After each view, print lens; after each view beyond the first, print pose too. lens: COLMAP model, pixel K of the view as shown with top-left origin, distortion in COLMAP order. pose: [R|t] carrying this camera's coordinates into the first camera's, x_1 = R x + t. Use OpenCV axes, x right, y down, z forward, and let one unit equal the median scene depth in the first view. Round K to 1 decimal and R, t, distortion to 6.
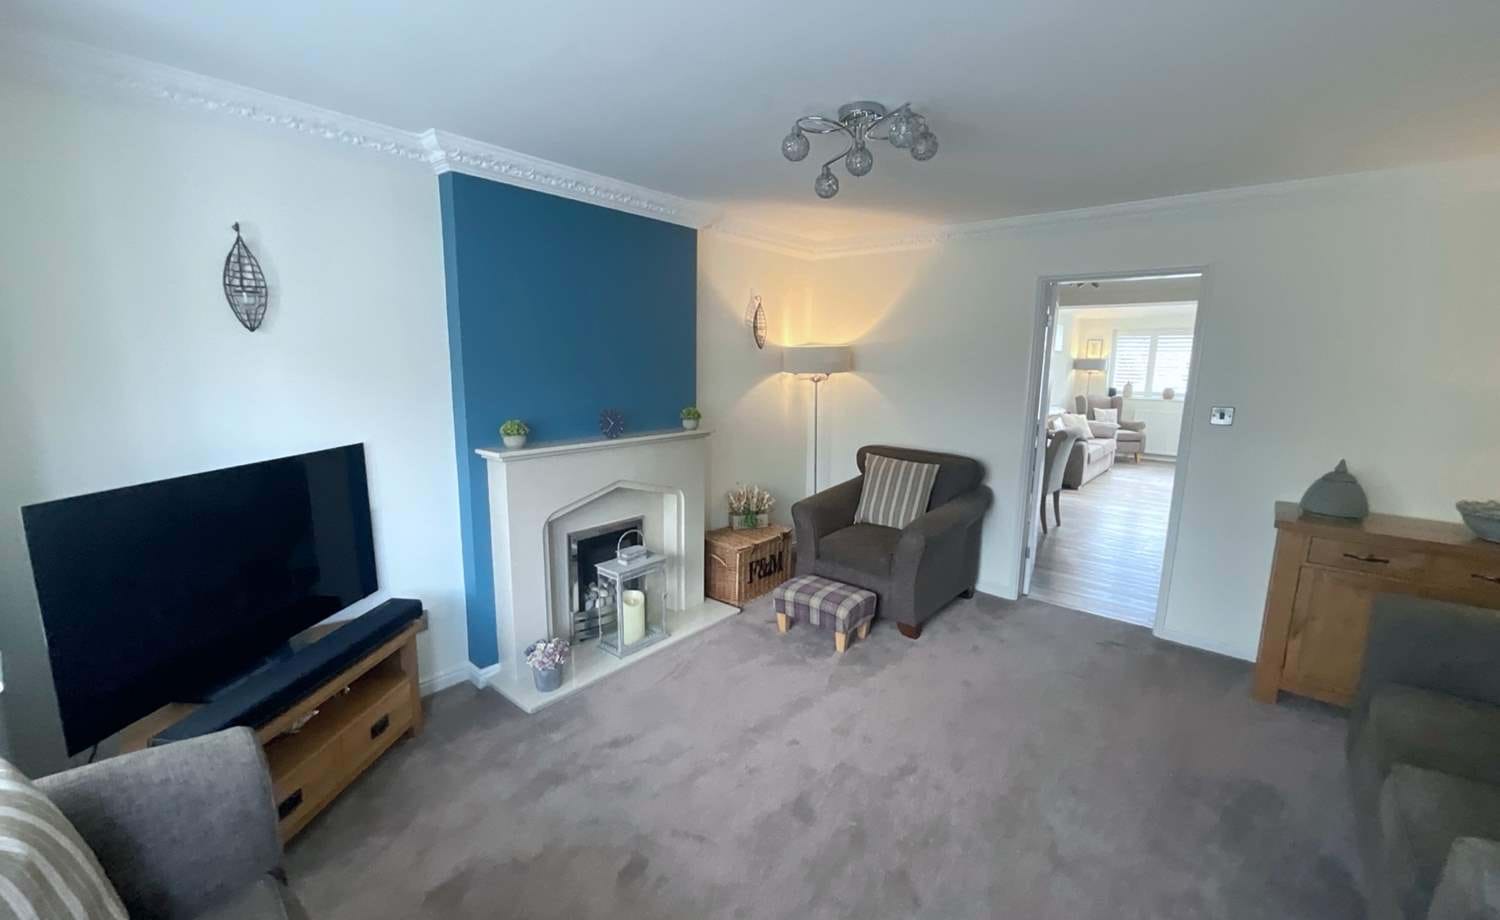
lens RADIAL K [[609.9, 0, 748.9], [0, 609.9, 459.7], [0, 0, 1]] dist [-0.008095, 0.007260]
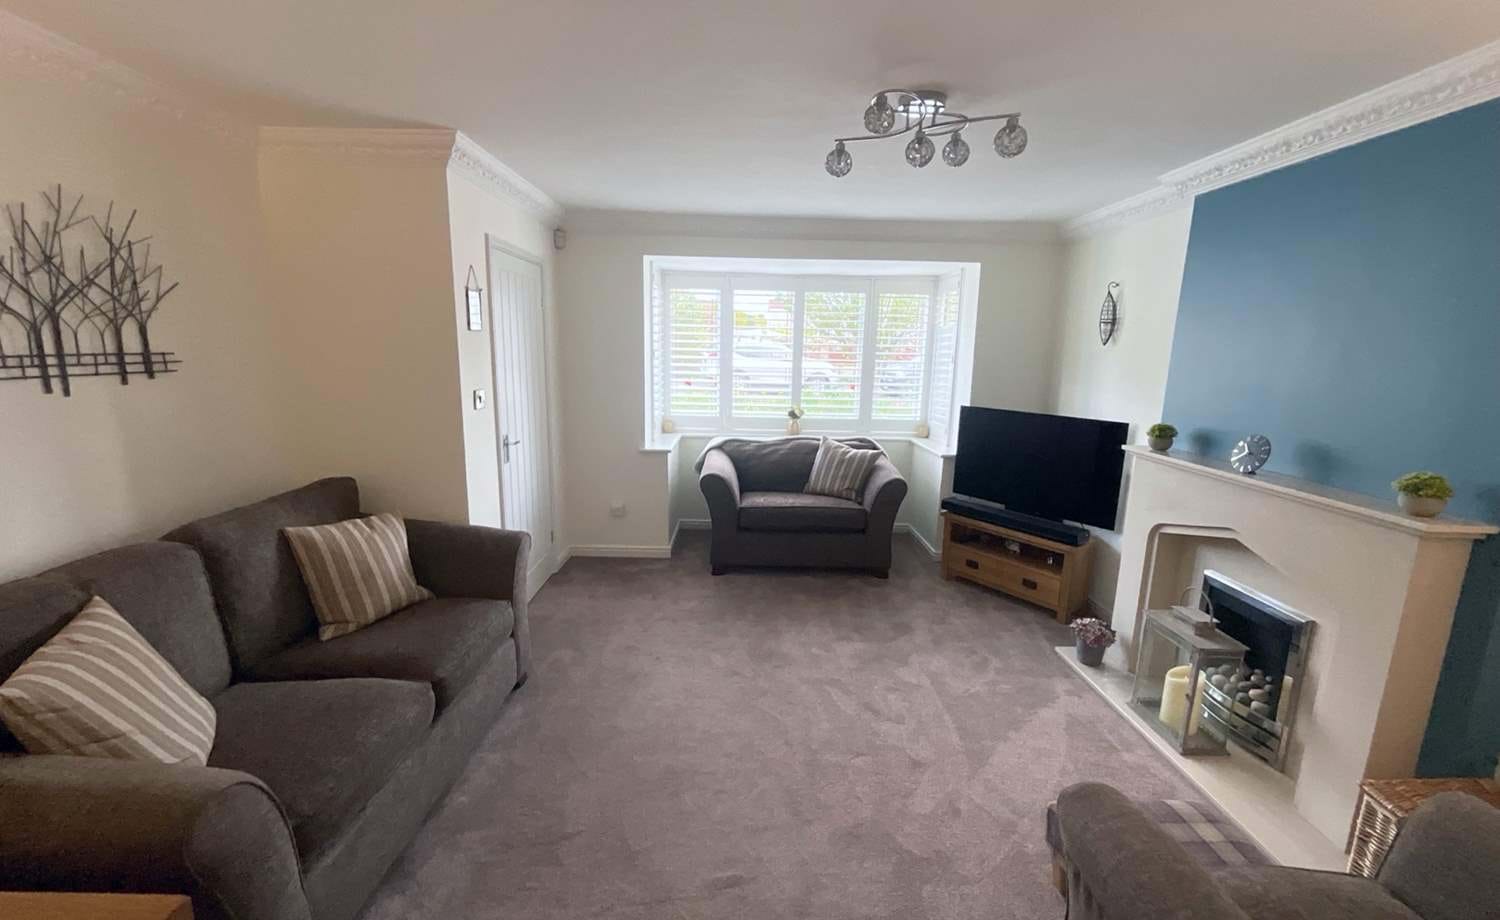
lens RADIAL K [[609.9, 0, 748.9], [0, 609.9, 459.7], [0, 0, 1]] dist [-0.008095, 0.007260]
pose [[-0.756595, 0.092442, -0.647317, 0.630667], [-0.138907, 0.944638, 0.297259, -0.164522], [0.638959, 0.314822, -0.701868, 0.985781]]
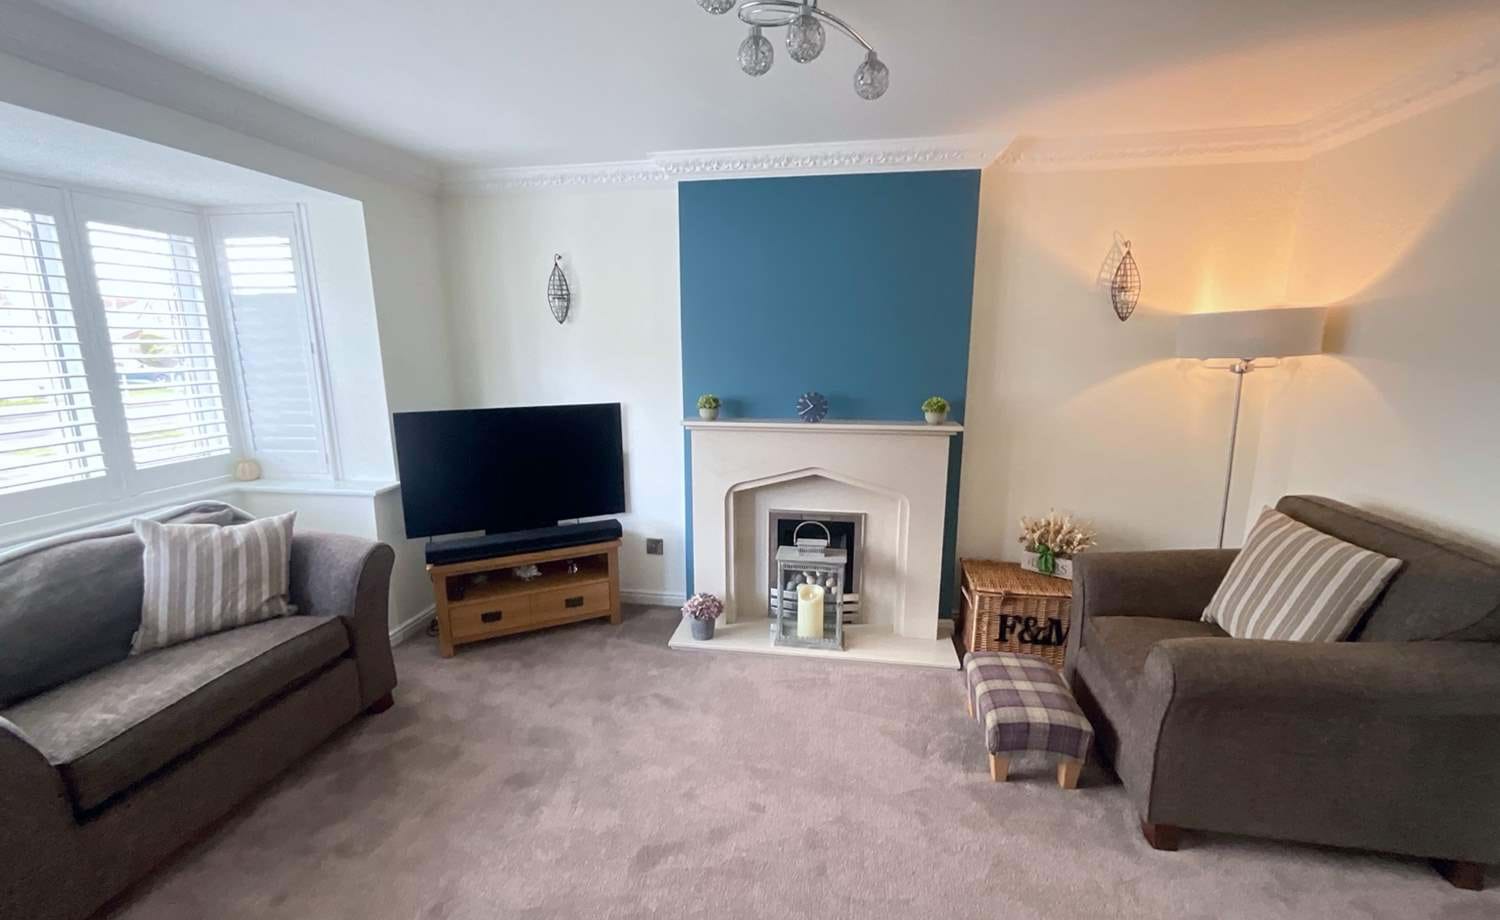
lens RADIAL K [[609.9, 0, 748.9], [0, 609.9, 459.7], [0, 0, 1]] dist [-0.008095, 0.007260]
pose [[0.506607, 0.150021, -0.849025, 0.473552], [-0.132250, 0.986613, 0.095420, -0.048134], [0.851974, 0.063943, 0.519665, 0.370492]]
